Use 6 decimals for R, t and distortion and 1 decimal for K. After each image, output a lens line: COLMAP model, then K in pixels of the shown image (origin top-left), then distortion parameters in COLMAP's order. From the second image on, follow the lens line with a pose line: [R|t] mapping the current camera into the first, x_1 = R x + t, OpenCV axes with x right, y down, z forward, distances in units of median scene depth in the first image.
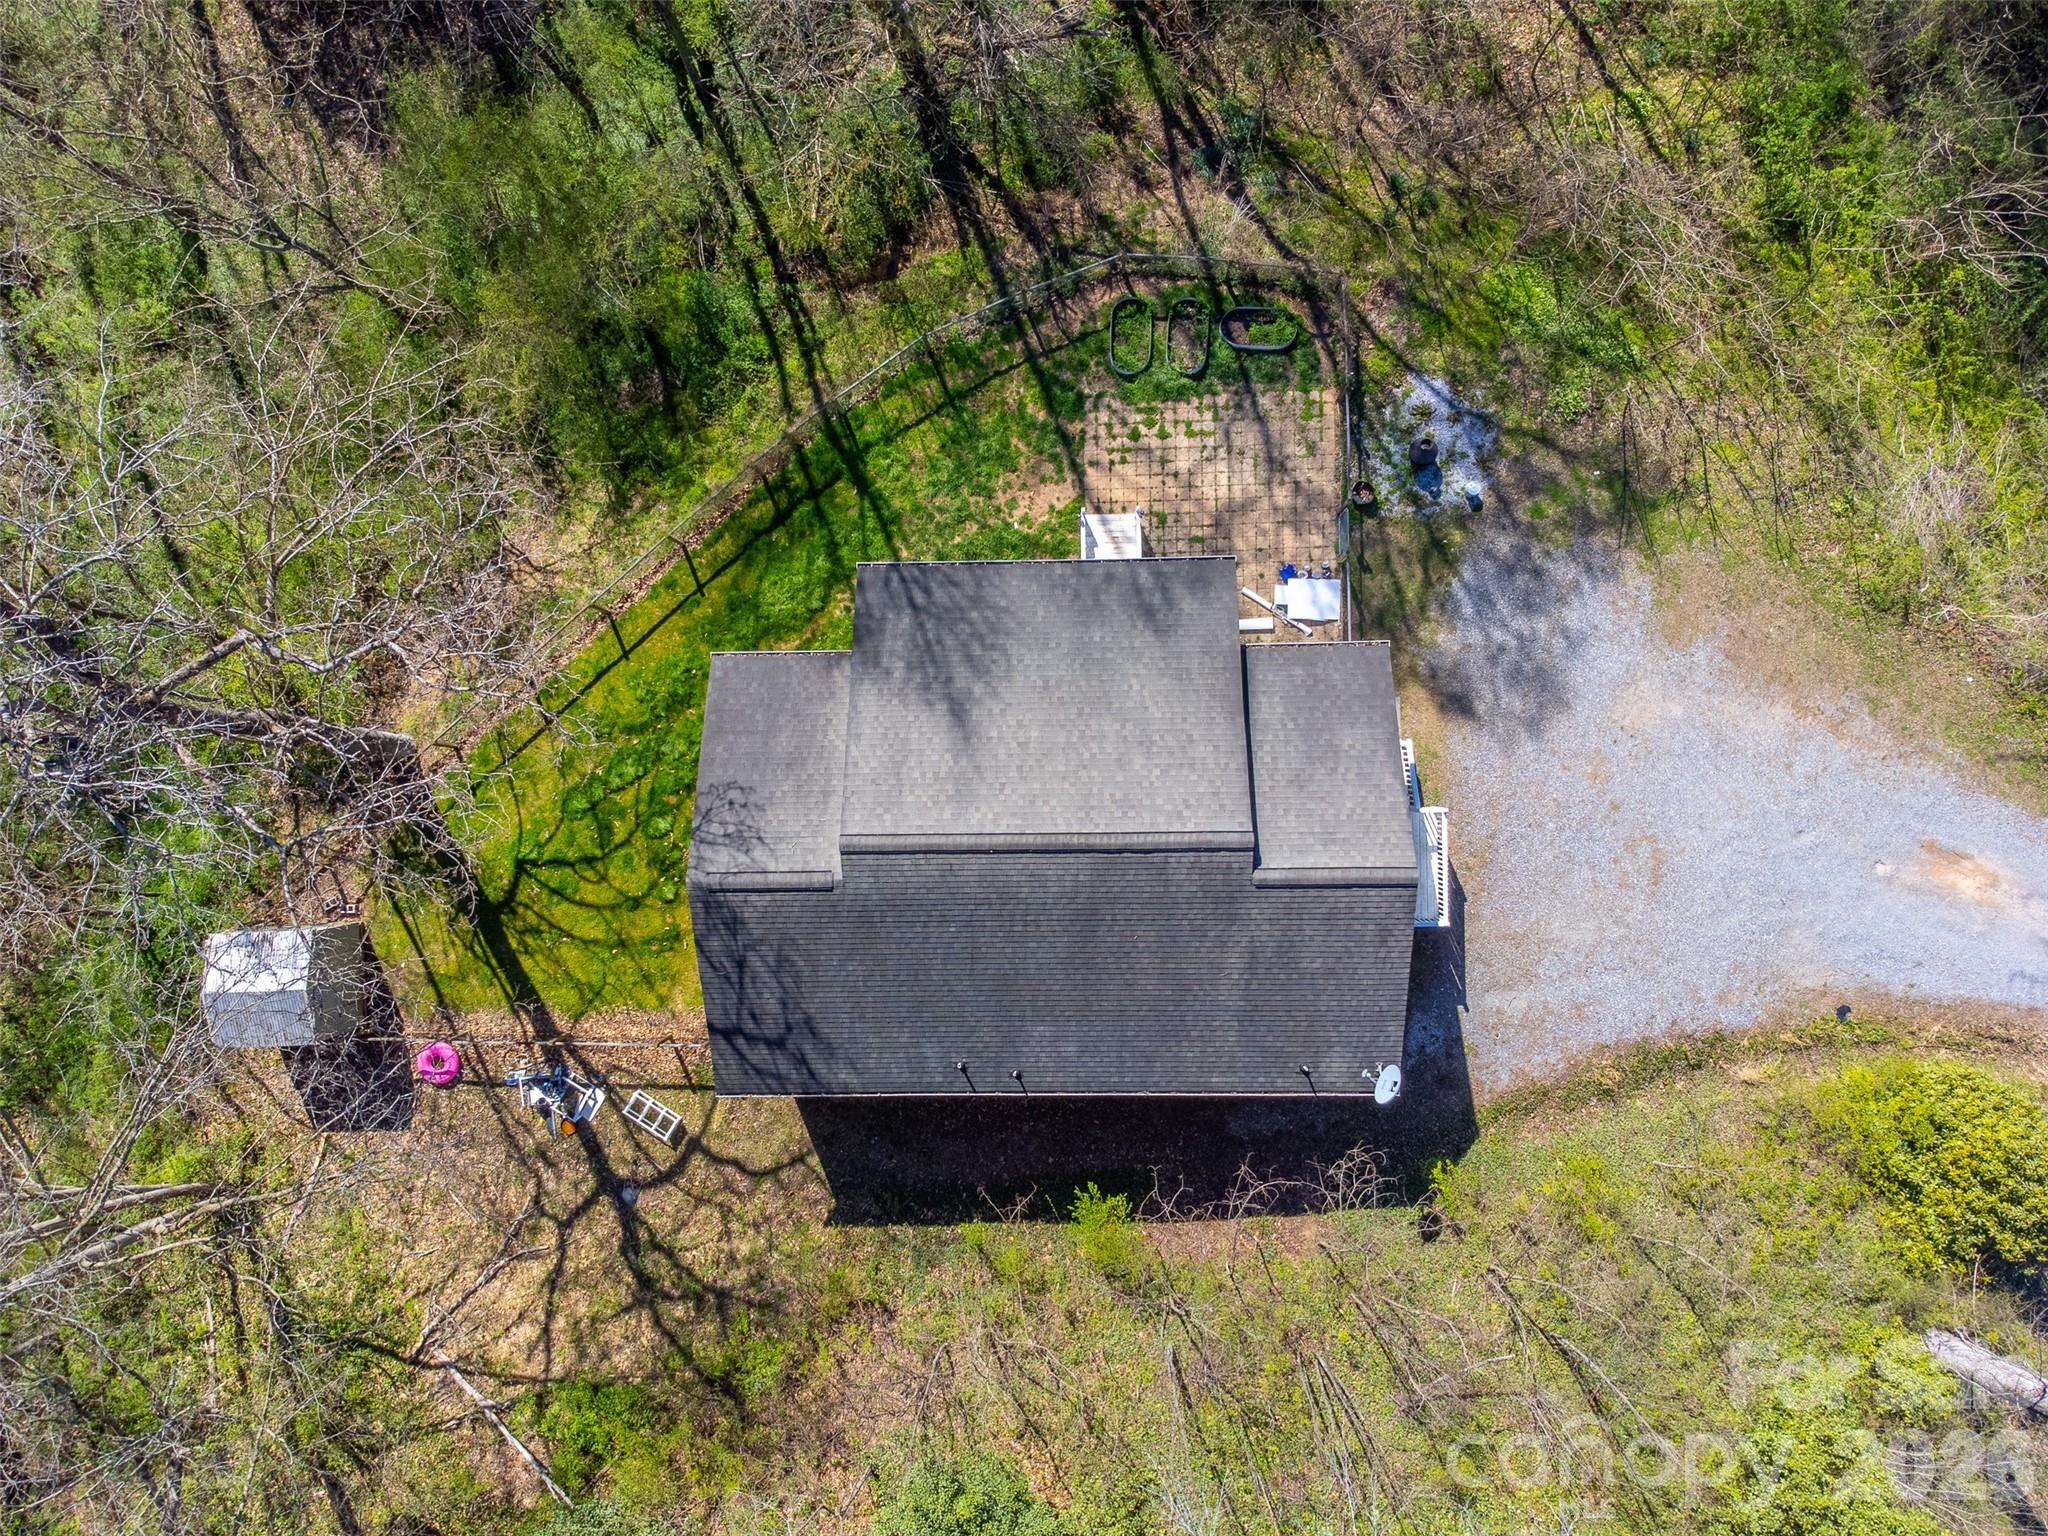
lens RADIAL K [[1456.2, 0, 1024.0], [0, 1456.2, 768.0], [0, 0, 1]] dist [0.004310, -0.001000]
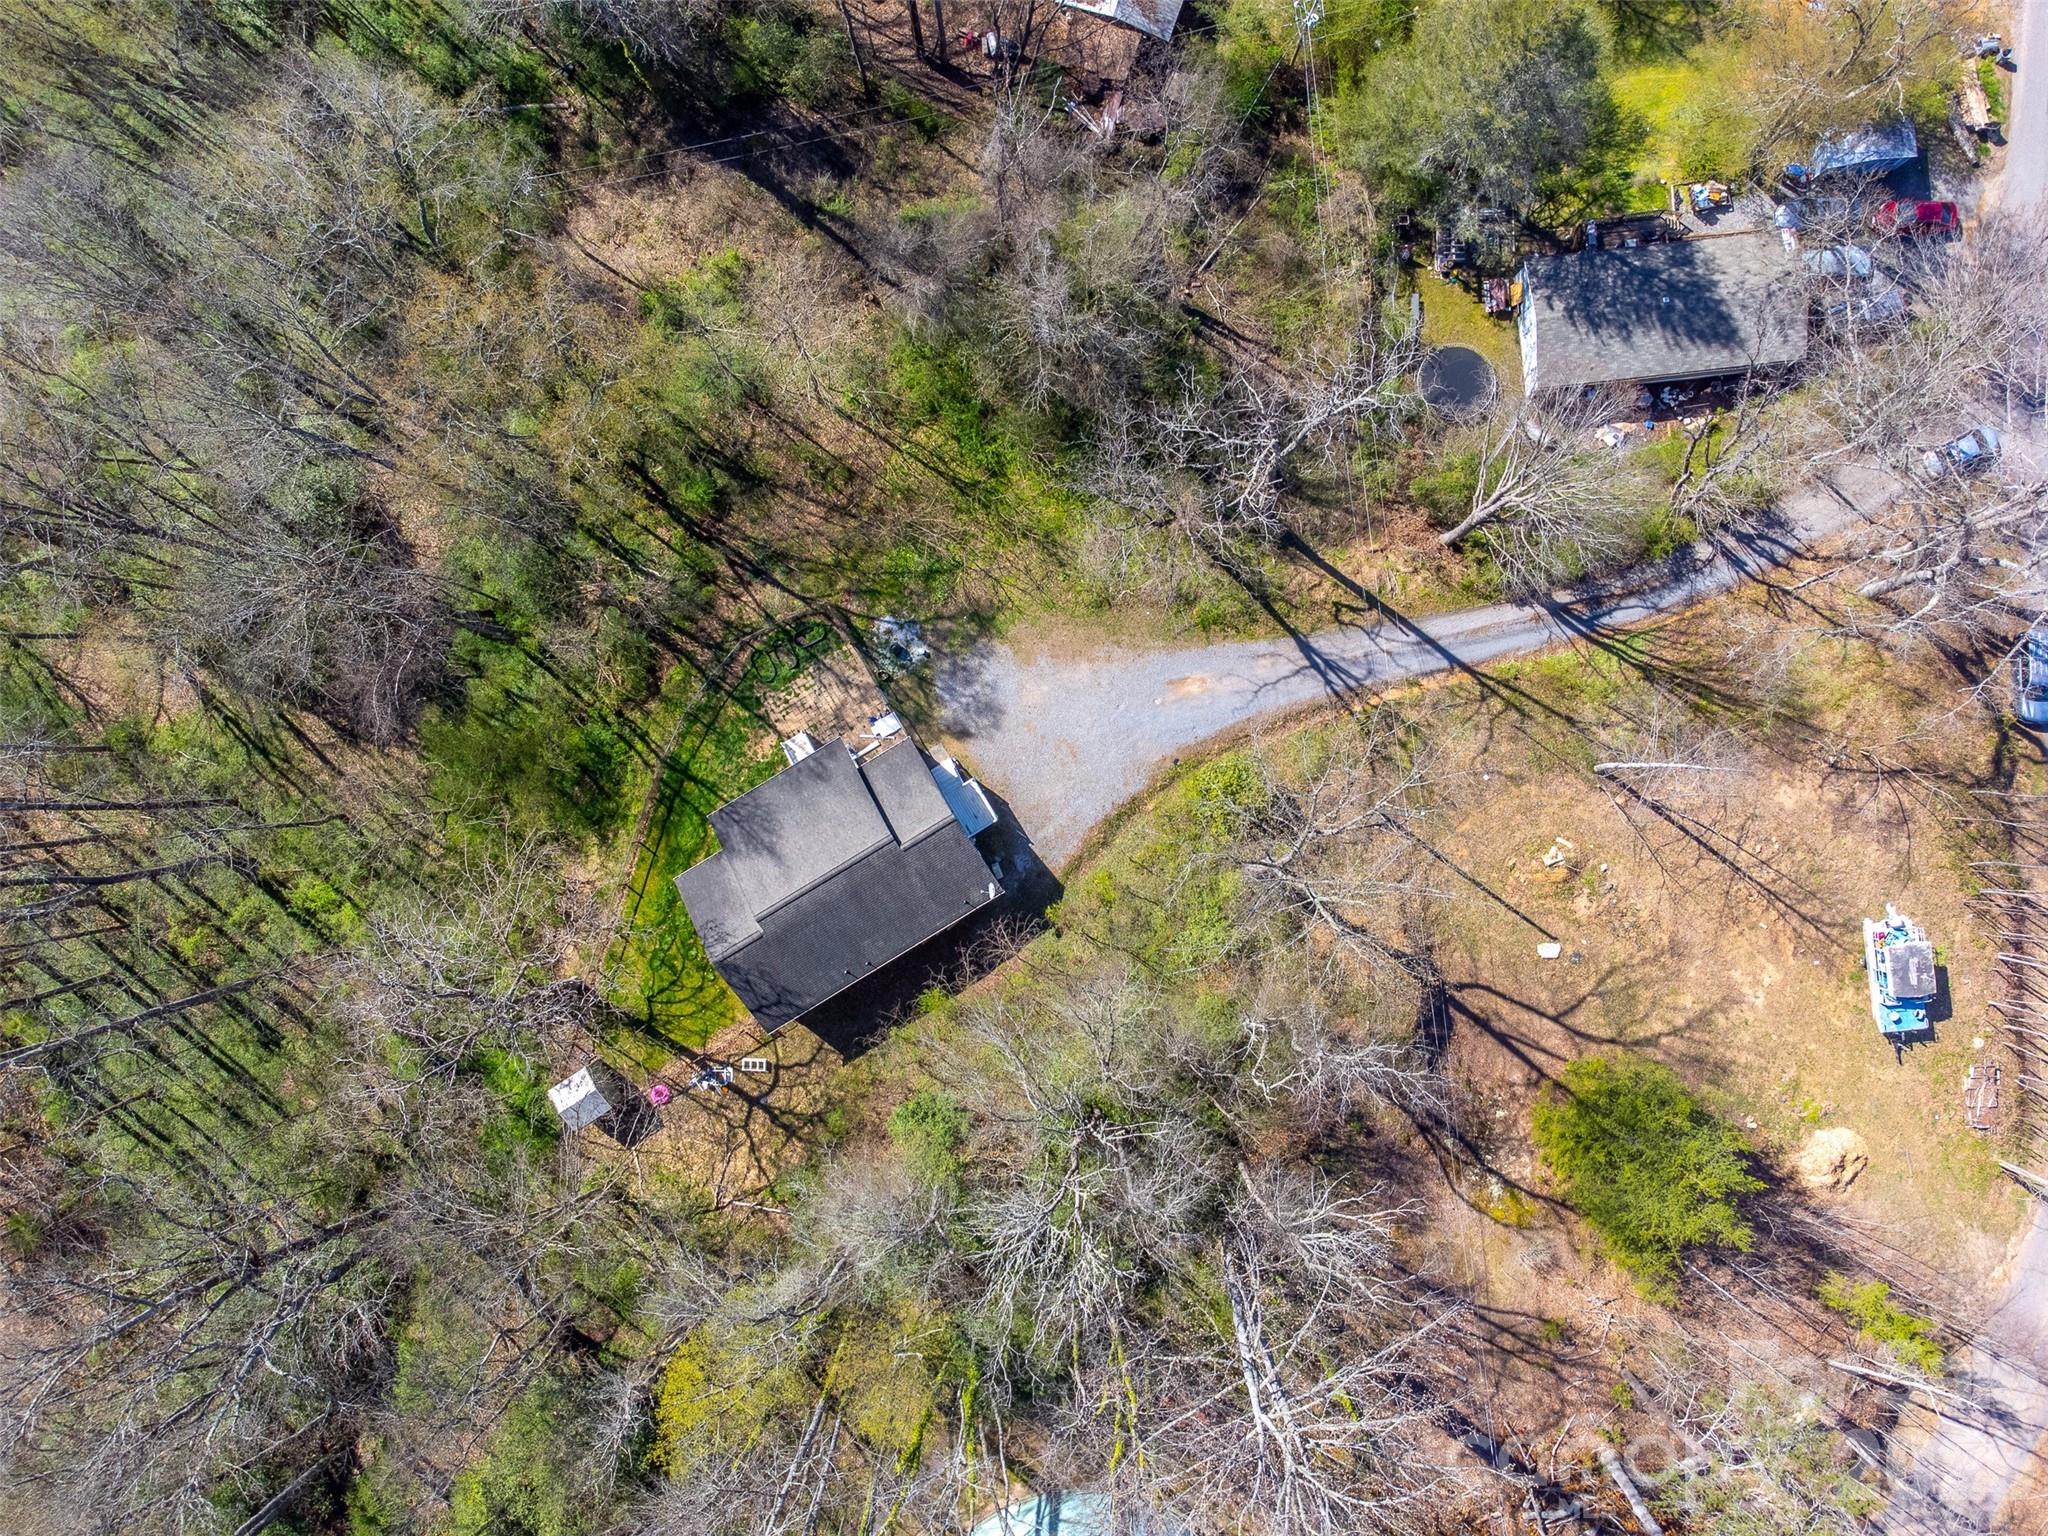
lens RADIAL K [[1419.3, 0, 1043.9], [0, 1419.3, 761.1], [0, 0, 1]] dist [0.019981, -0.005961]
pose [[0.862337, -0.505435, 0.030186, 0.310456], [0.505463, 0.862818, 0.007239, 0.041852], [-0.029704, 0.009016, 0.999518, -1.247401]]
